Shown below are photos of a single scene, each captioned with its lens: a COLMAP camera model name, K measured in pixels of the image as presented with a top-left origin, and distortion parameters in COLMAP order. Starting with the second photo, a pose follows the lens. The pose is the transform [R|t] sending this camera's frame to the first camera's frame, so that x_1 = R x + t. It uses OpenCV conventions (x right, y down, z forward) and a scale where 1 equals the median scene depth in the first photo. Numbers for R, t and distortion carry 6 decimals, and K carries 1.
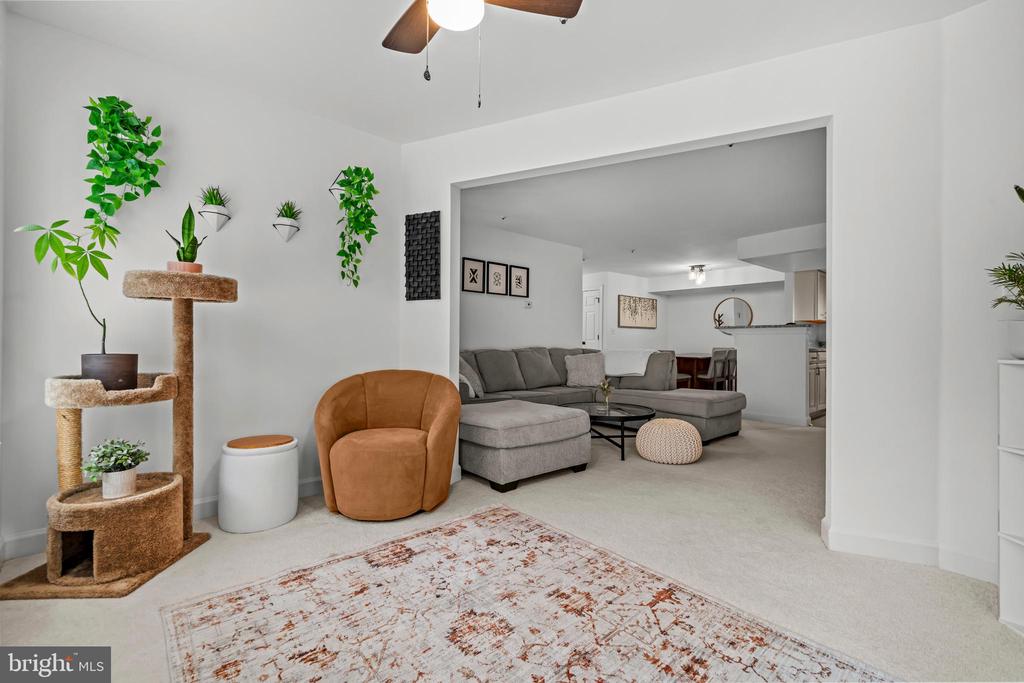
lens RADIAL K [[442.1, 0, 512.0], [0, 442.1, 341.5], [0, 0, 1]] dist [0.000195, 0.000117]
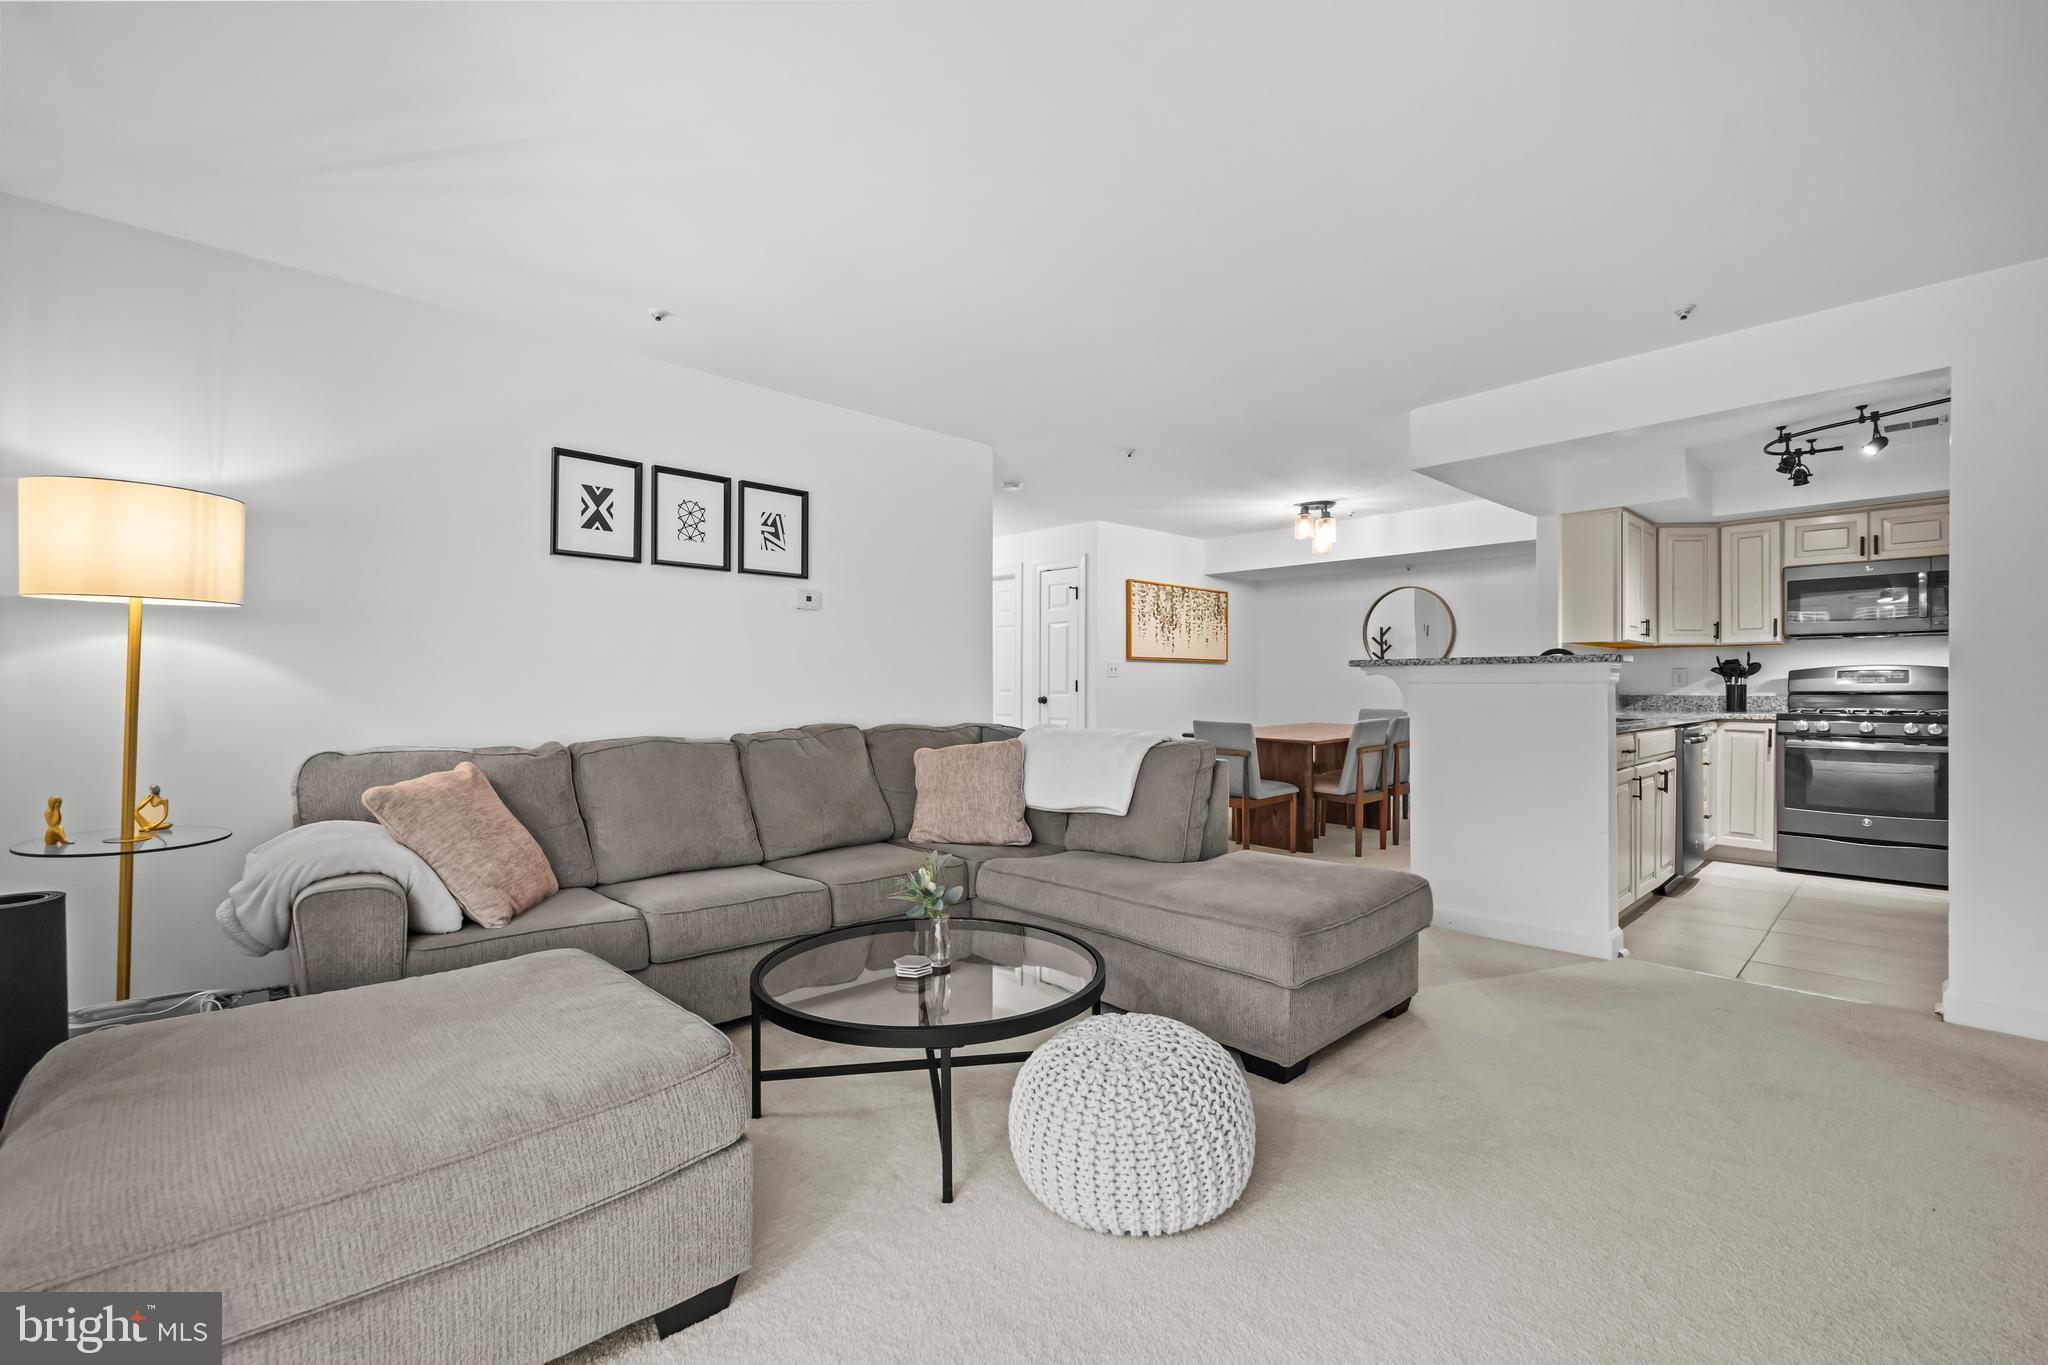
lens RADIAL K [[873.0, 0, 1020.8], [0, 873.0, 685.4], [0, 0, 1]] dist [0.000479, 0.000198]
pose [[0.999424, -0.005347, 0.033515, 0.178414], [0.005282, 0.999984, 0.002034, -0.017639], [-0.033526, -0.001856, 0.999436, 0.320642]]
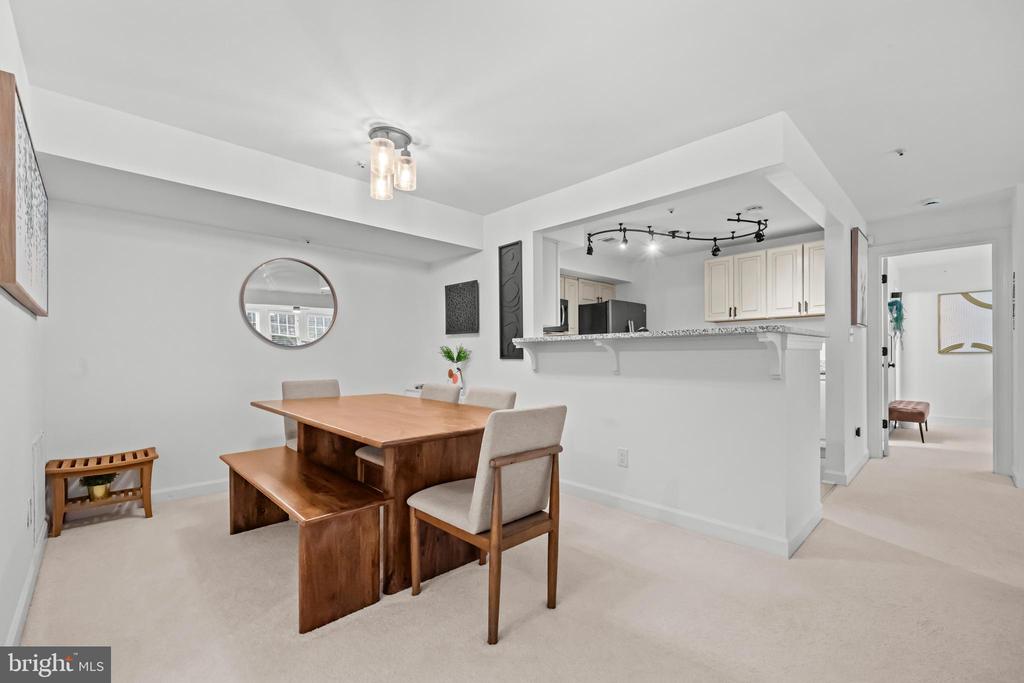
lens RADIAL K [[429.3, 0, 510.5], [0, 429.3, 355.1], [0, 0, 1]] dist [-0.000066, -0.000078]
pose [[-0.044453, -0.002753, 0.999008, 0.133808], [0.002816, 0.999992, 0.002881, -0.013482], [-0.999008, 0.002941, -0.044445, 1.266990]]
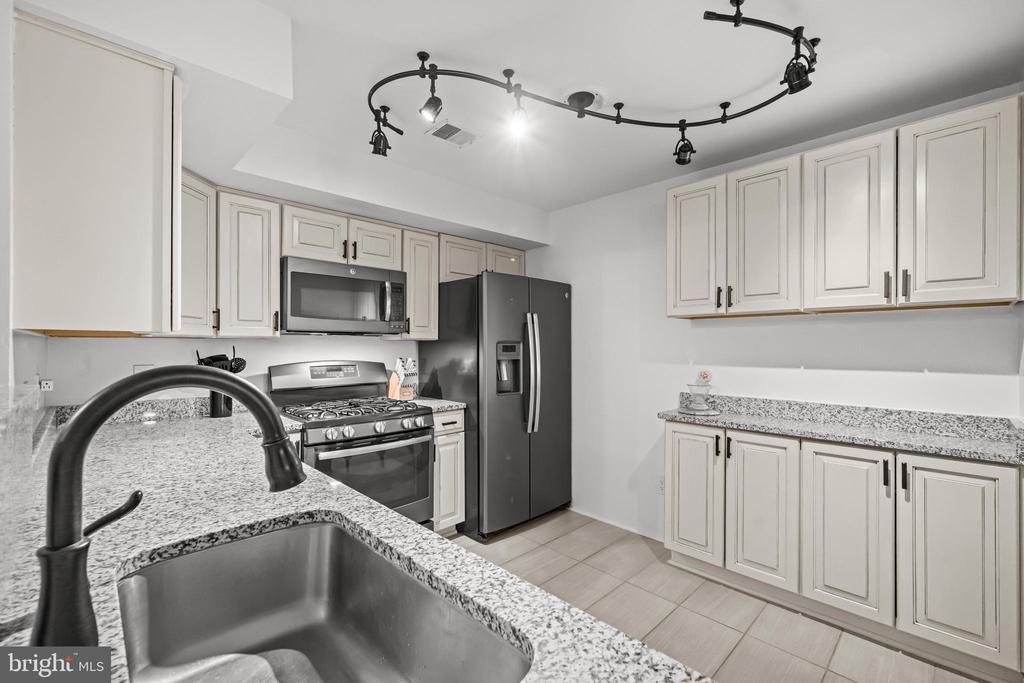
lens RADIAL K [[436.5, 0, 510.4], [0, 436.5, 342.9], [0, 0, 1]] dist [0.000479, 0.000198]
pose [[-0.052313, 0.001595, 0.998629, 0.575891], [-0.005640, 0.999982, -0.001892, -0.051740], [-0.998615, -0.005731, -0.052304, 1.004934]]
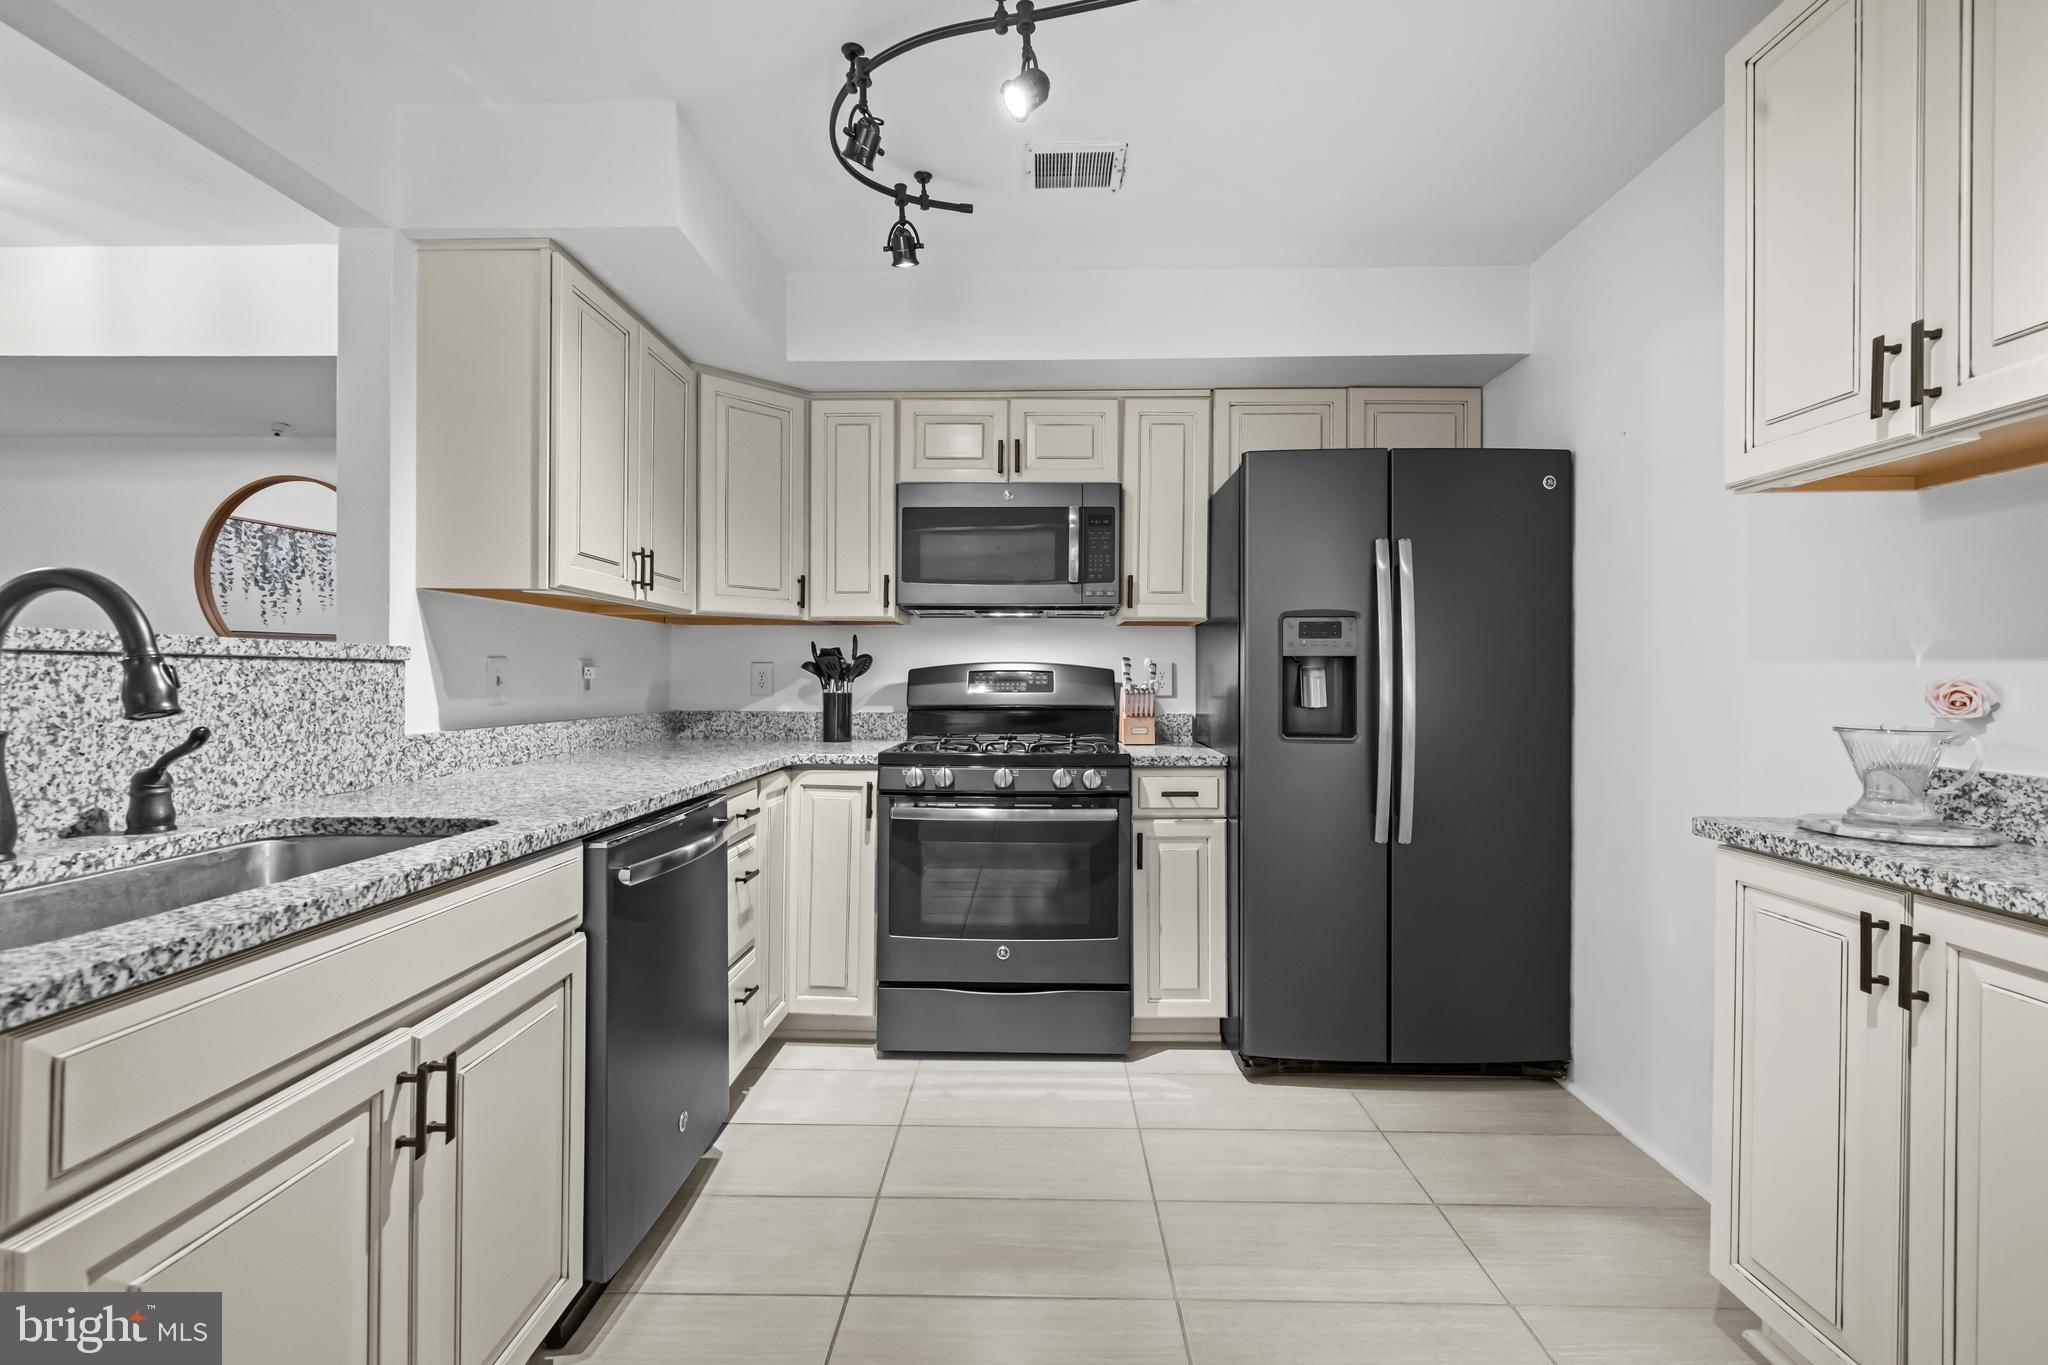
lens RADIAL K [[873.1, 0, 1026.8], [0, 873.1, 676.6], [0, 0, 1]] dist [-0.000871, 0.000122]
pose [[0.674238, -0.000634, 0.738514, 0.677725], [-0.003972, 0.999982, 0.004486, -0.025387], [-0.738504, -0.005958, 0.674223, 0.804605]]
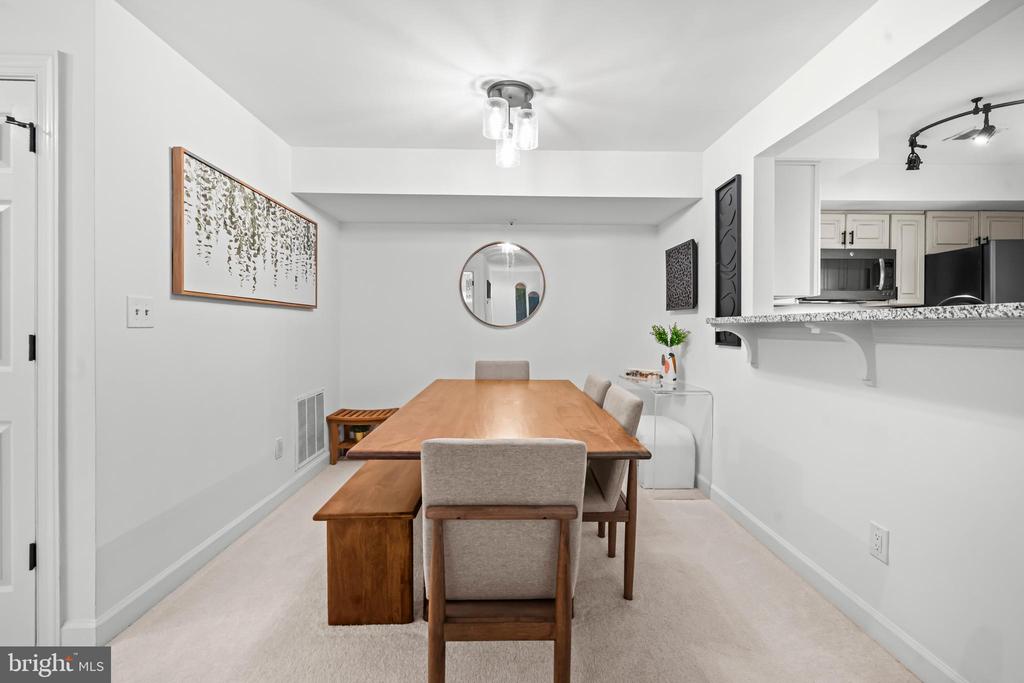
lens RADIAL K [[436.6, 0, 518.9], [0, 436.6, 329.8], [0, 0, 1]] dist [0.000240, -0.000352]
pose [[0.637047, -0.008916, 0.770773, 0.278696], [0.000326, 0.999936, 0.011297, -0.027909], [-0.770825, -0.006945, 0.637009, 1.113677]]
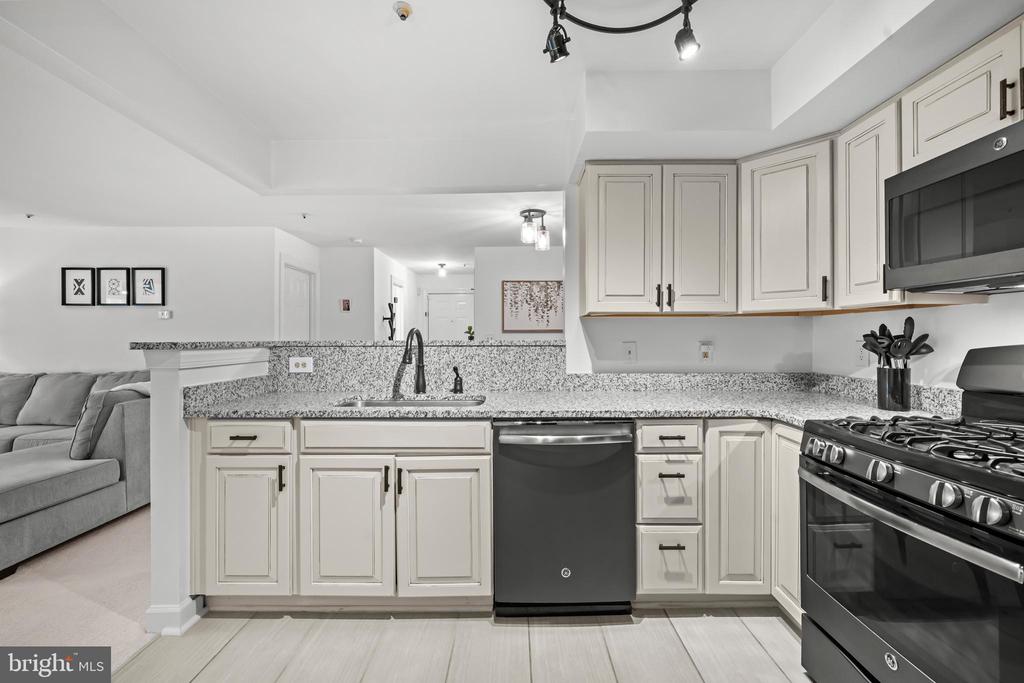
lens RADIAL K [[422.0, 0, 513.5], [0, 422.0, 337.1], [0, 0, 1]] dist [-0.001105, -0.000197]
pose [[0.751235, -0.008079, -0.659985, 0.990620], [0.008841, 0.999959, -0.002177, -0.036368], [0.659975, -0.004200, 0.751275, 0.846450]]
